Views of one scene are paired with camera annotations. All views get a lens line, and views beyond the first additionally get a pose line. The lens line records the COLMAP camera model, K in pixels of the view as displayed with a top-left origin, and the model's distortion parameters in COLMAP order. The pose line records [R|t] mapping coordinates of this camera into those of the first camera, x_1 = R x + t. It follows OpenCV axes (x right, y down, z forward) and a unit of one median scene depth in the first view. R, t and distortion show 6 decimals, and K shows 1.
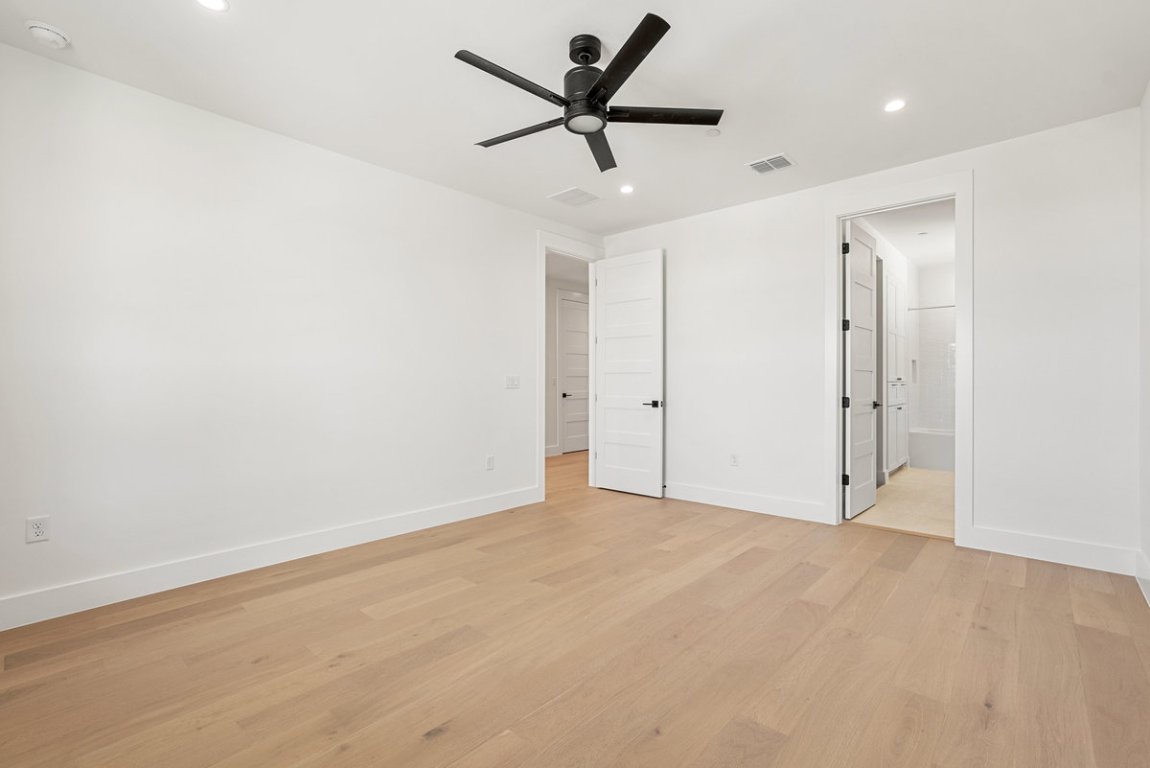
lens RADIAL K [[521.0, 0, 574.9], [0, 521.0, 383.4], [0, 0, 1]] dist [0.003104, 0.002824]
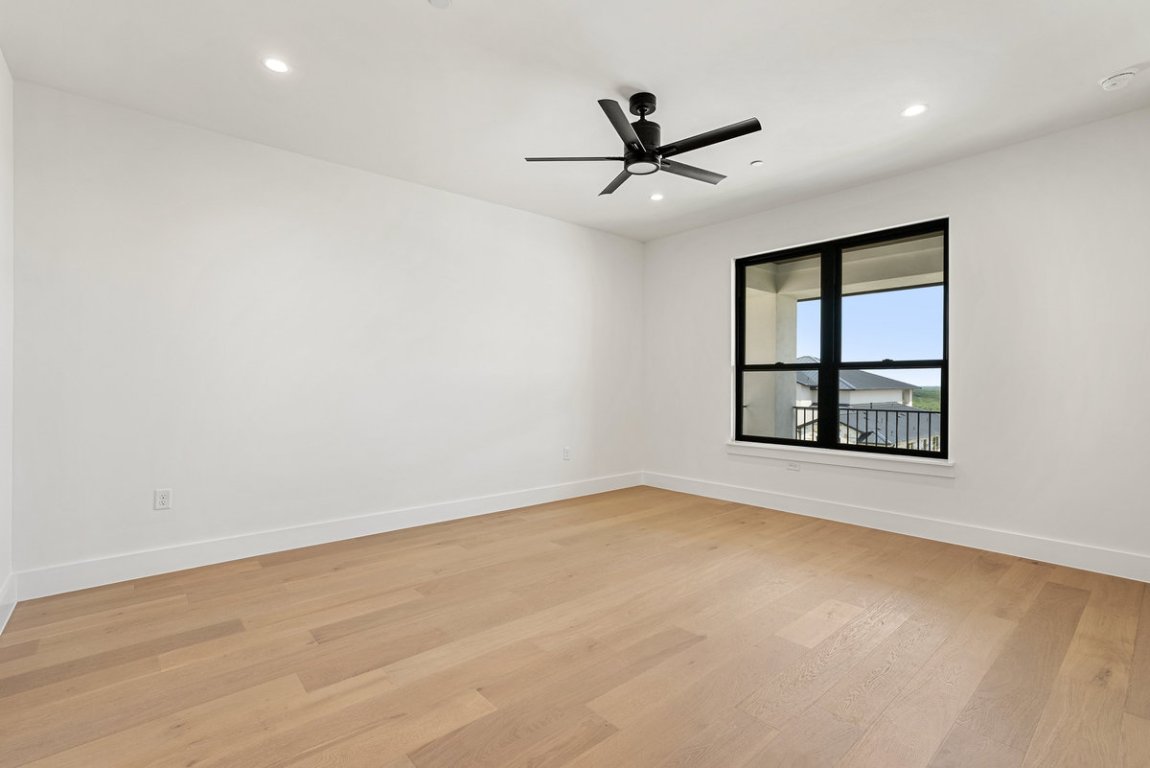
lens RADIAL K [[521.0, 0, 574.9], [0, 521.0, 384.8], [0, 0, 1]] dist [0.003104, 0.002824]
pose [[-0.992007, 0.003794, 0.126125, 0.011490], [0.004503, 0.999976, 0.005334, -0.002568], [-0.126102, 0.005860, -0.992000, 1.864735]]
